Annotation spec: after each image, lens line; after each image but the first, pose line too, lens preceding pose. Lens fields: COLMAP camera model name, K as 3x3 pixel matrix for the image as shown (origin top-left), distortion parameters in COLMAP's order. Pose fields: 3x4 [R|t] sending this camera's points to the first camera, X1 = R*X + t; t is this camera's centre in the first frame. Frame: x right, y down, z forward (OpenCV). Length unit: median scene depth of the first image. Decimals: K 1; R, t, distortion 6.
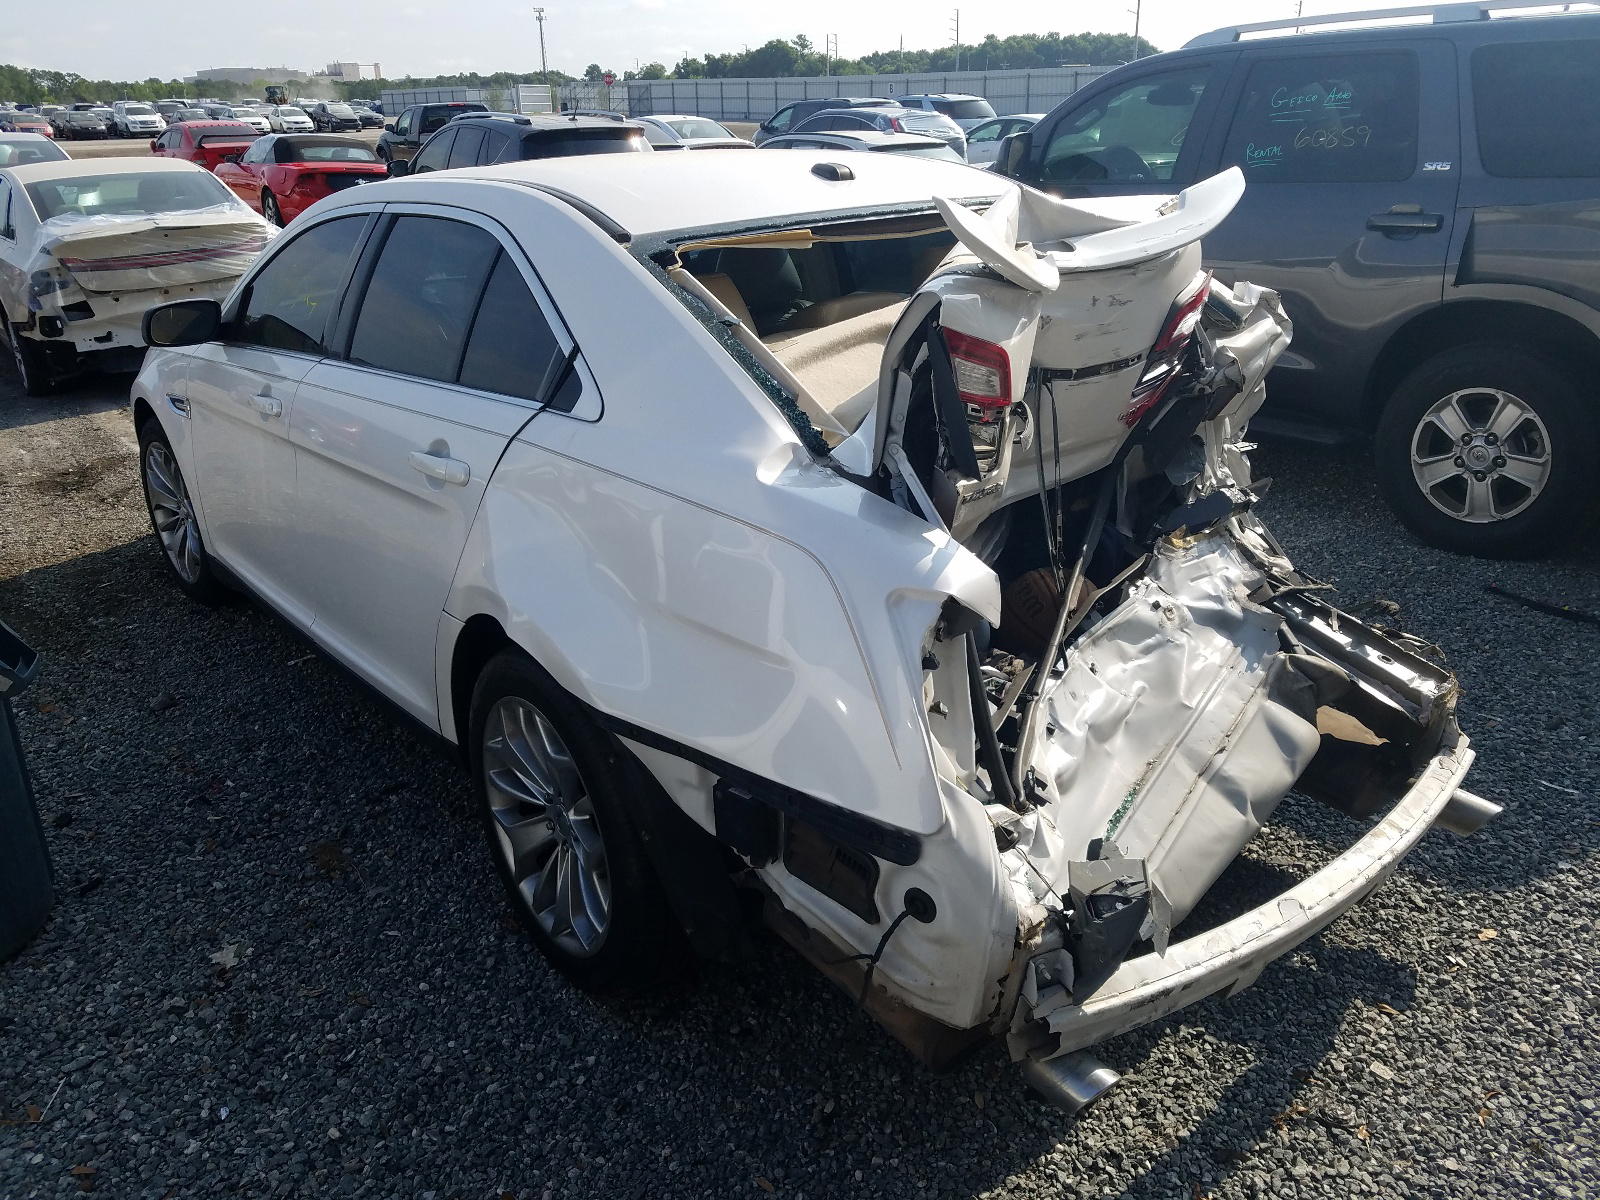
lens RADIAL K [[1214.2, 0, 800.0], [0, 1214.2, 600.0], [0, 0, 1]] dist [0.001276, -0.000727]
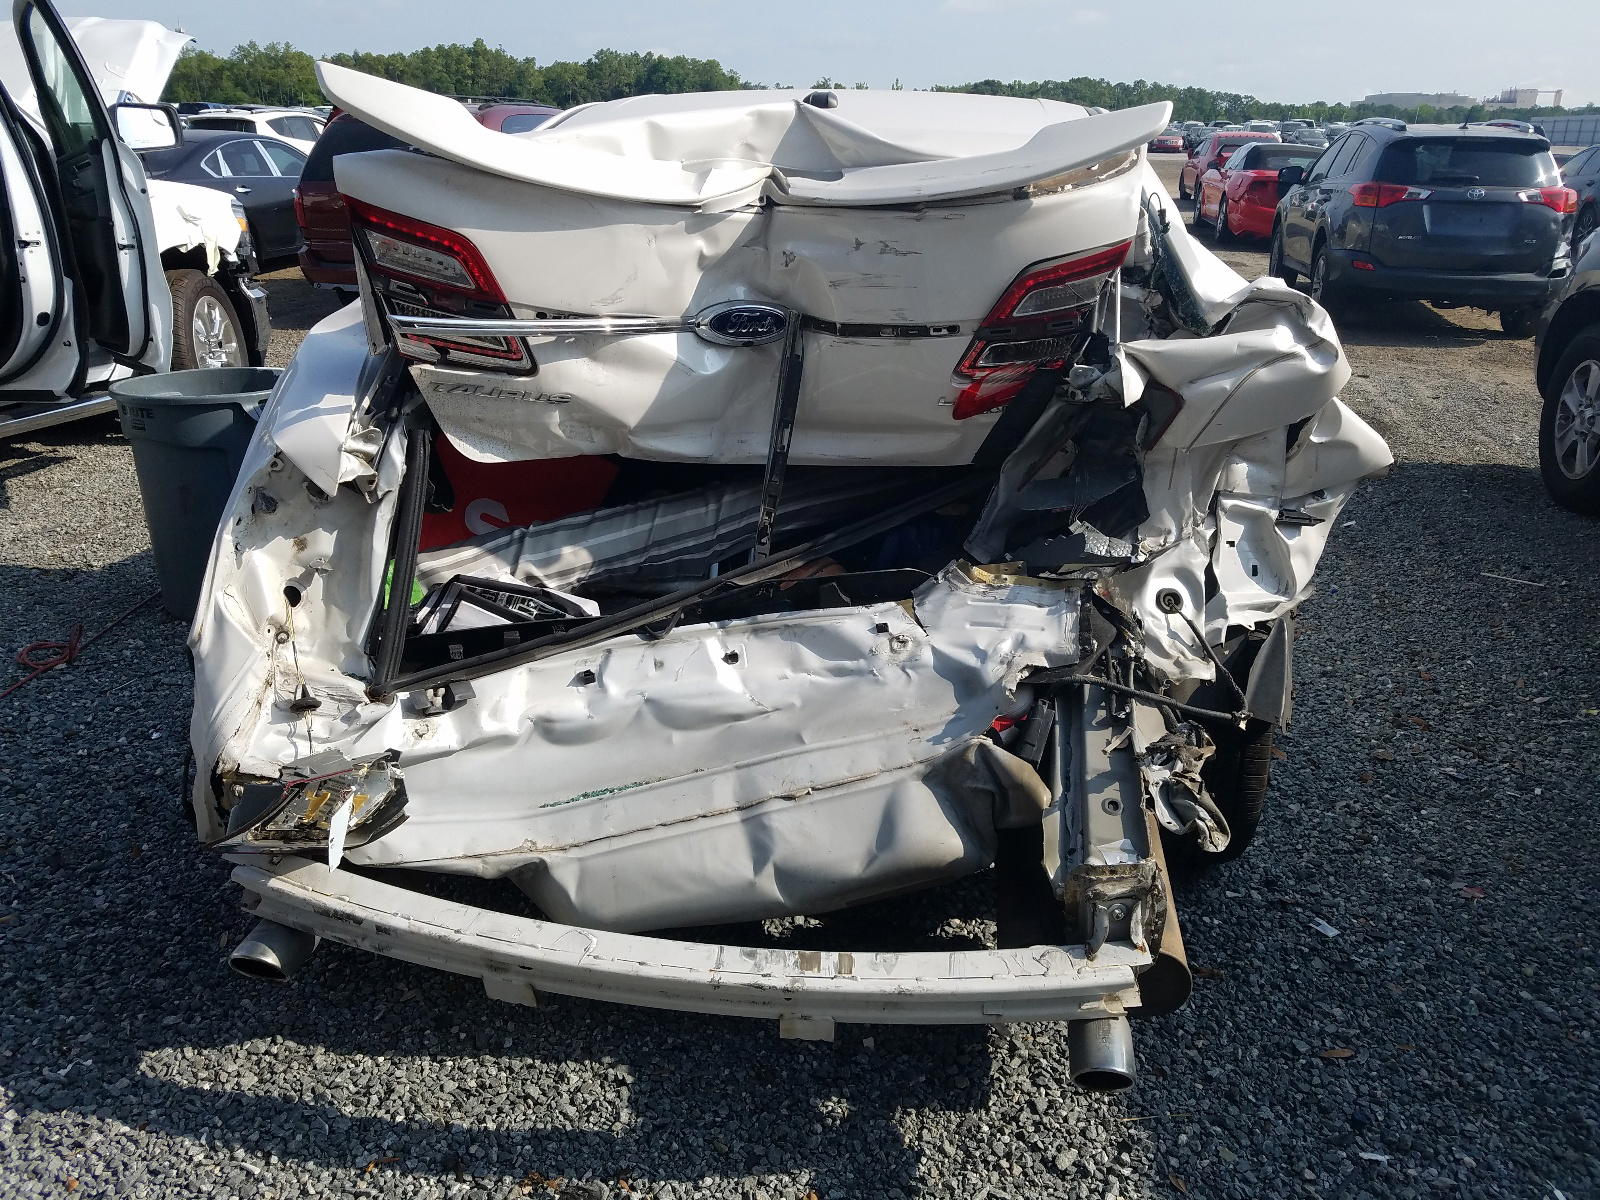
lens RADIAL K [[1214.2, 0, 800.0], [0, 1214.2, 600.0], [0, 0, 1]] dist [0.001276, -0.000727]
pose [[0.697111, 0.292793, -0.654453, 0.798040], [-0.301521, 0.947891, 0.102898, -0.082748], [0.650478, 0.125600, 0.749068, 0.356590]]
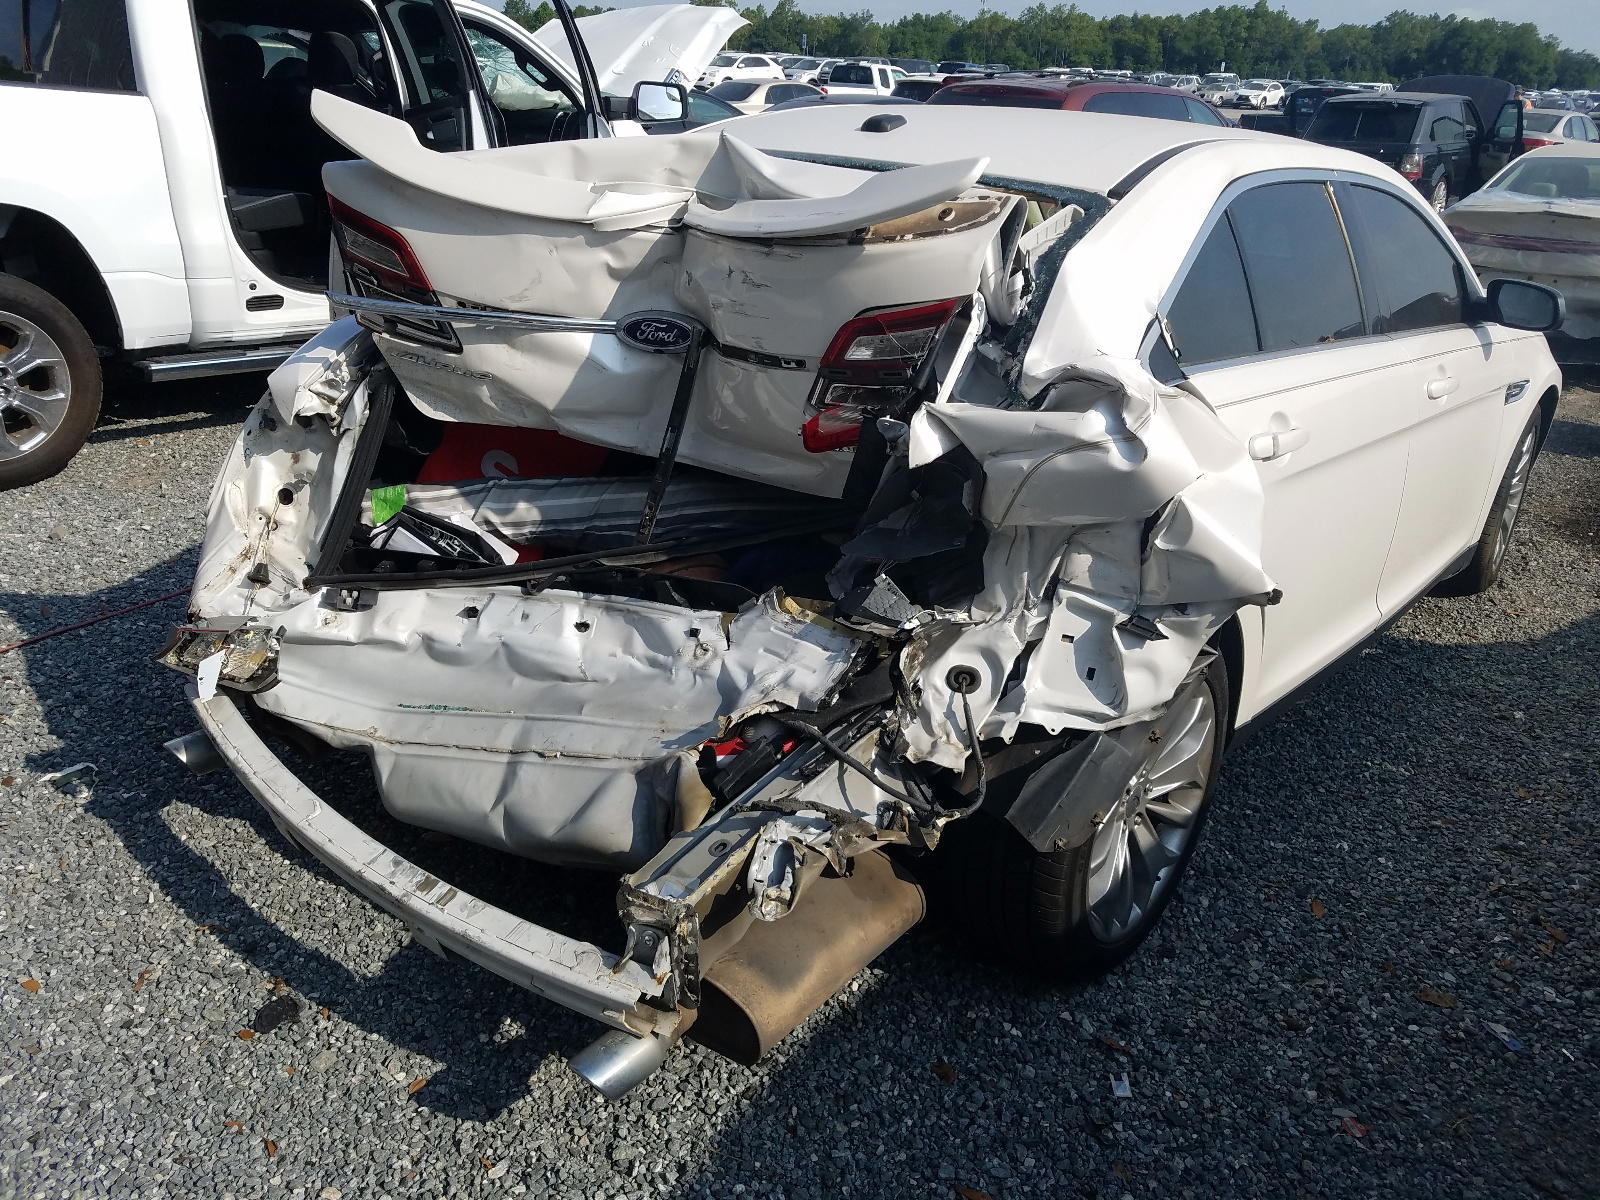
lens RADIAL K [[1221.6, 0, 827.2], [0, 1221.6, 598.8], [0, 0, 1]] dist [-0.004056, -0.001750]
pose [[0.231248, 0.422732, -0.876255, 1.089191], [-0.415743, 0.857229, 0.303837, -0.327342], [0.879592, 0.294035, 0.373980, 0.763944]]
